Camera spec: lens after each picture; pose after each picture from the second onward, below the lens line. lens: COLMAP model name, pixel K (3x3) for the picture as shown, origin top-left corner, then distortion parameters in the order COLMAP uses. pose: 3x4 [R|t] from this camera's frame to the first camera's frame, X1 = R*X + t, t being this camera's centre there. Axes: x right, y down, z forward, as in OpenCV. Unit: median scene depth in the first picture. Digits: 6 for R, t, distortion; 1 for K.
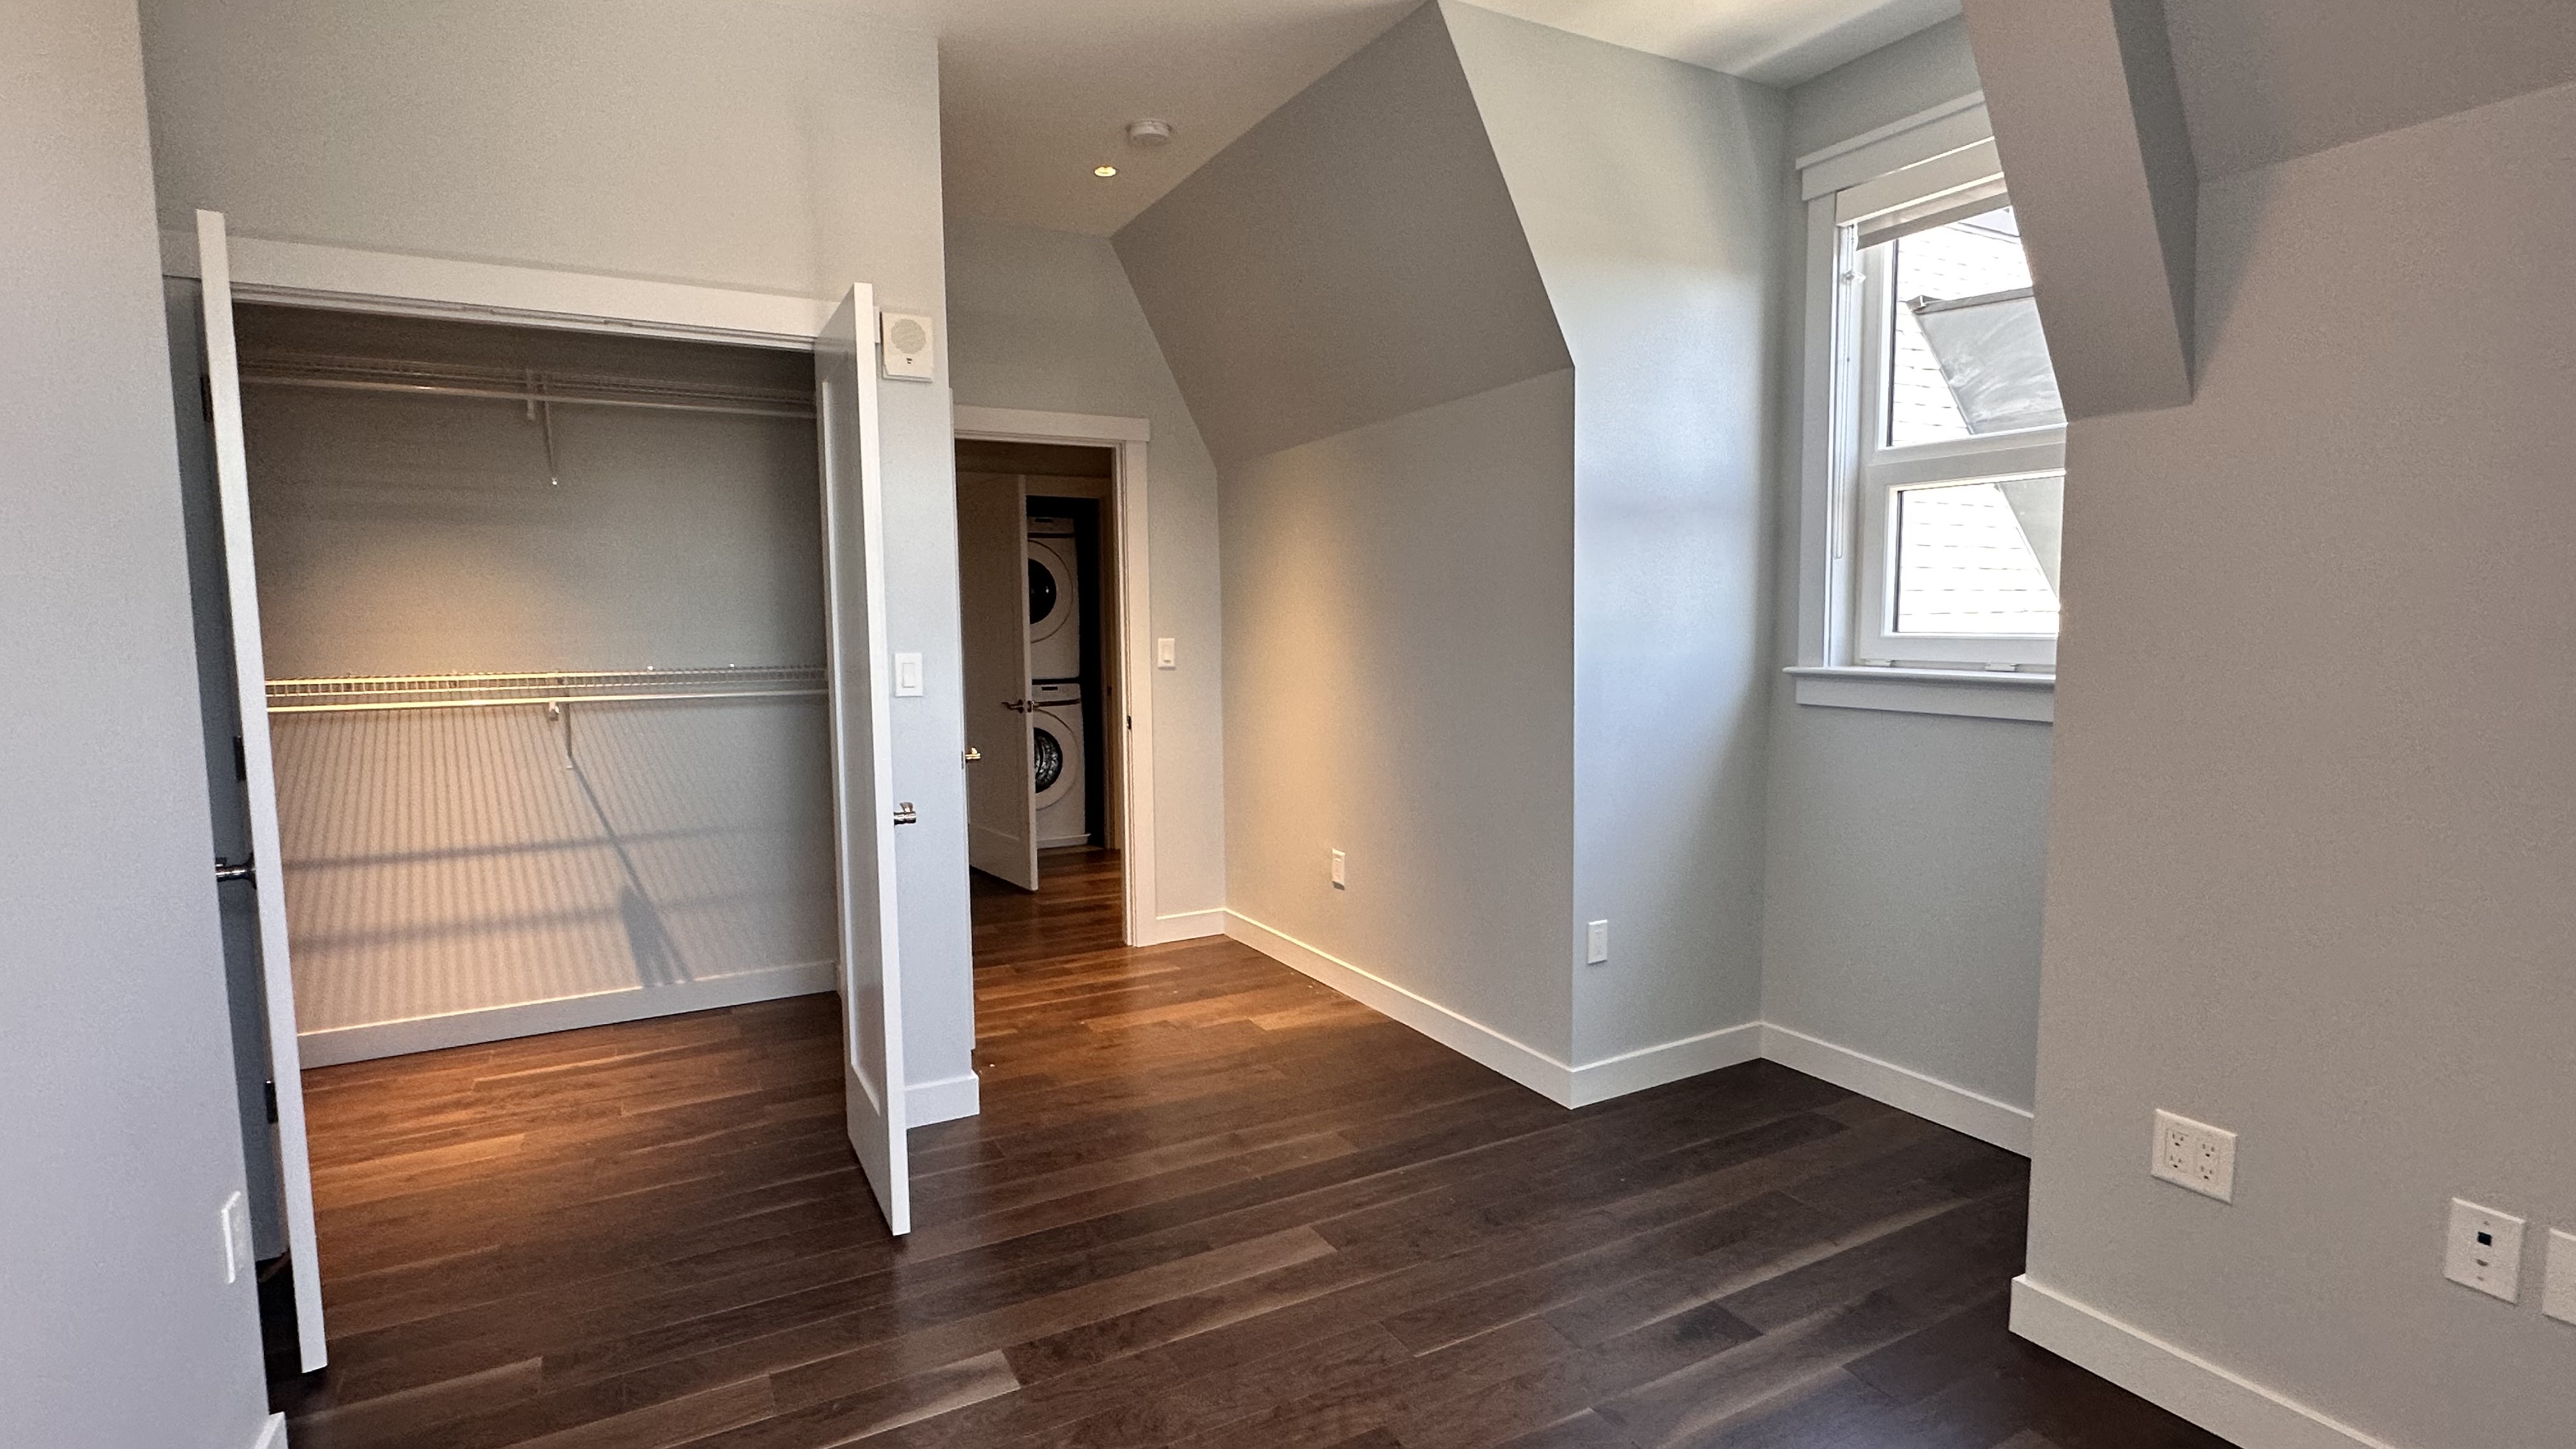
lens RADIAL K [[1240.3, 0, 1284.7], [0, 1240.3, 727.6], [0, 0, 1]] dist [-0.005386, 0.000000]
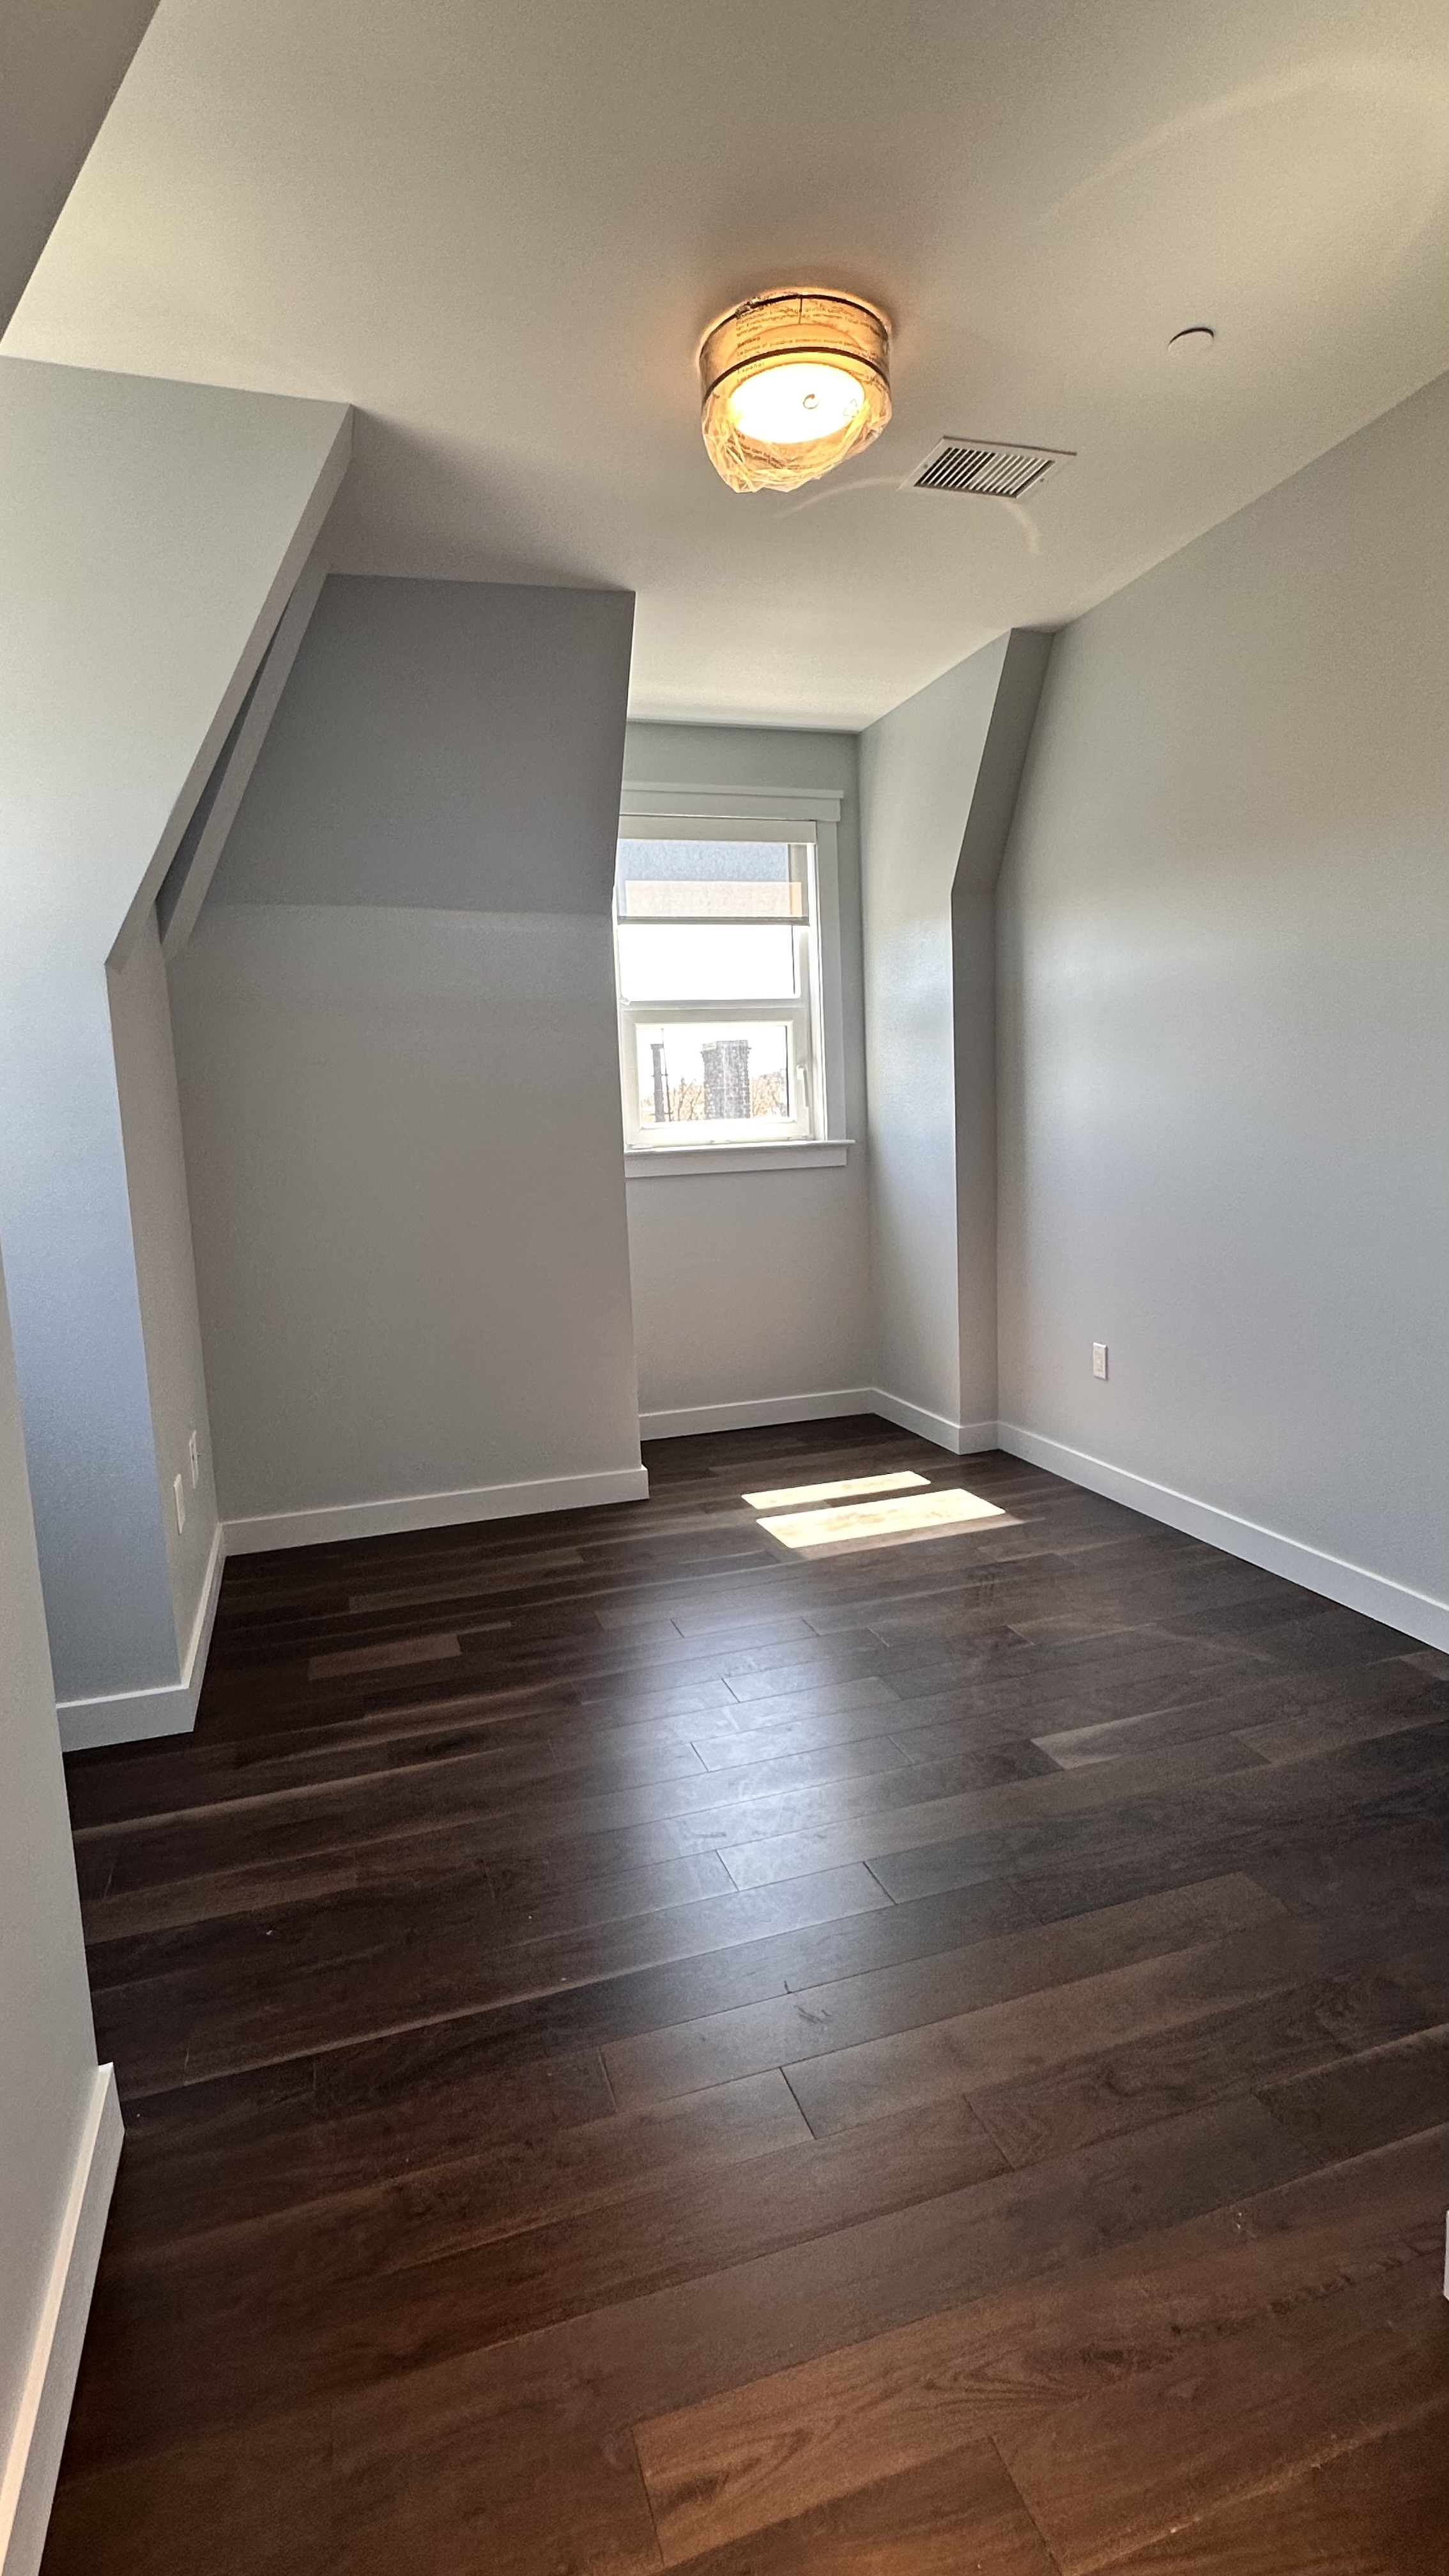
lens RADIAL K [[1240.3, 0, 713.2], [0, 1240.3, 1289.6], [0, 0, 1]] dist [-0.005386, 0.000000]
pose [[-0.980486, 0.026716, 0.194766, -0.085342], [0.069706, 0.973599, 0.217364, -0.088982], [-0.183817, 0.226698, -0.956462, 1.126381]]
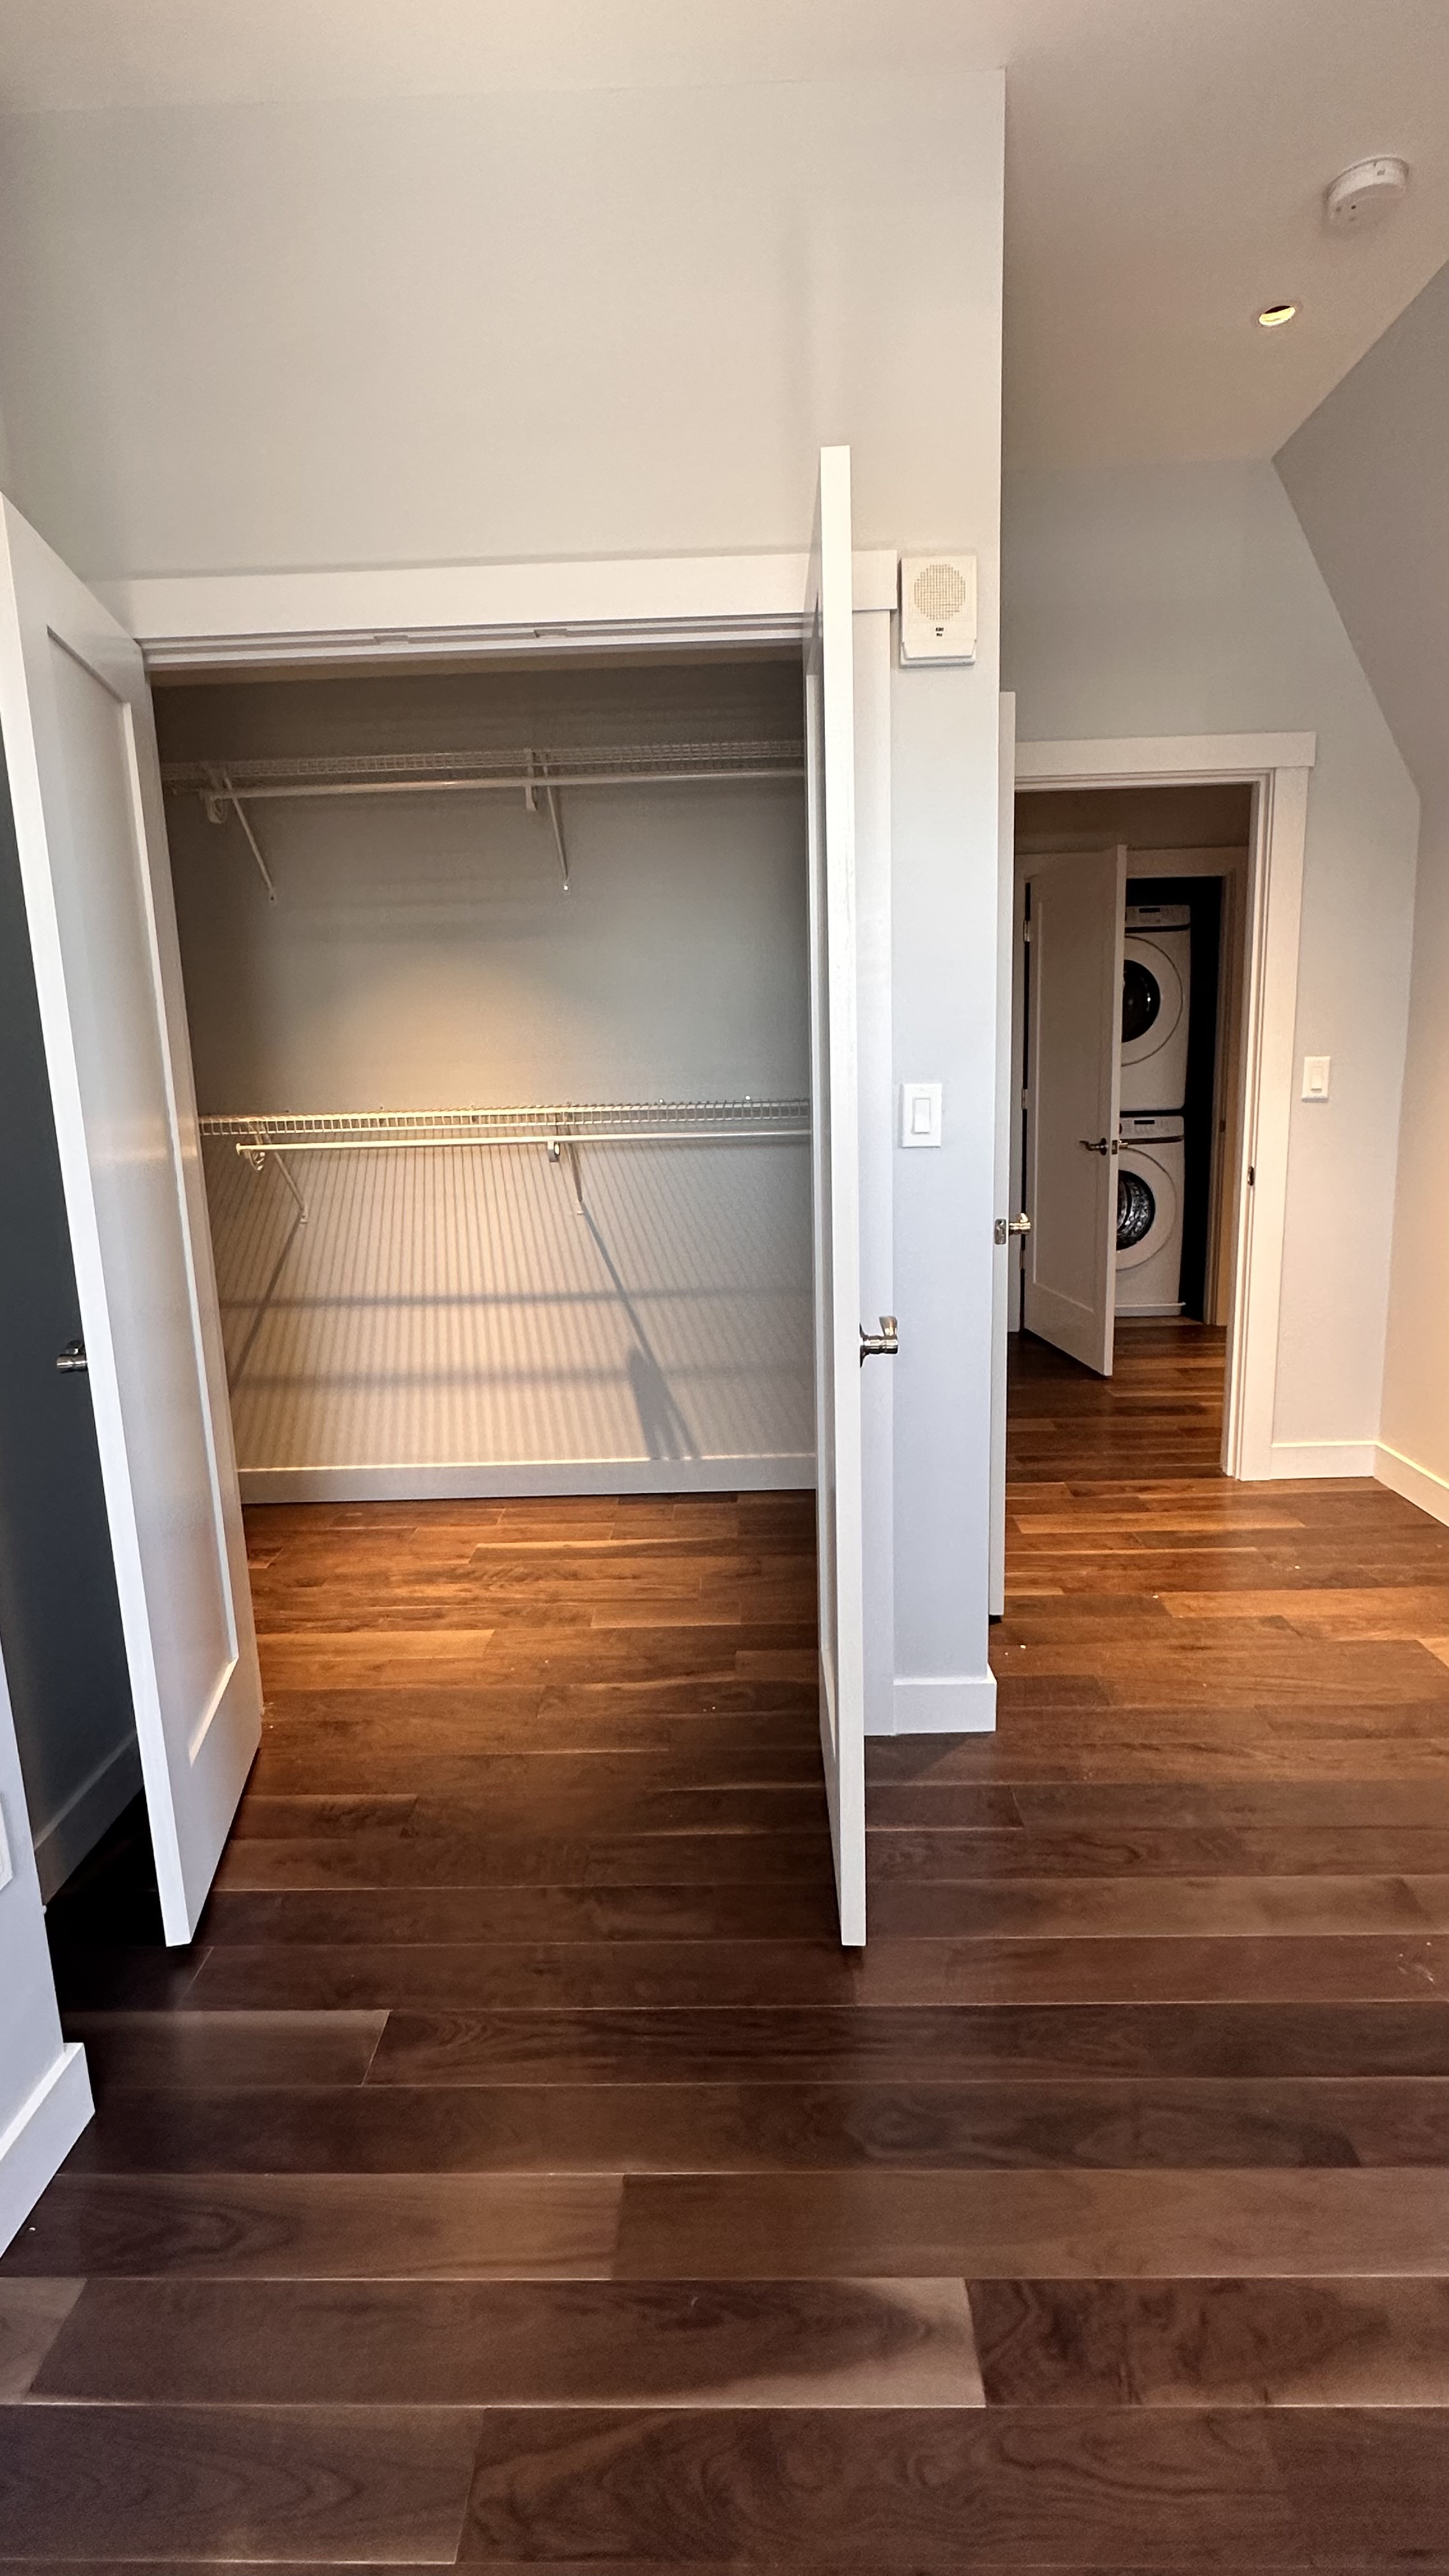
lens RADIAL K [[1240.3, 0, 713.2], [0, 1240.3, 1289.6], [0, 0, 1]] dist [-0.005386, 0.000000]
pose [[0.866224, 0.076513, -0.493762, -0.044301], [-0.022166, 0.993118, 0.115006, -0.018243], [0.499163, -0.088676, 0.861959, 0.268259]]
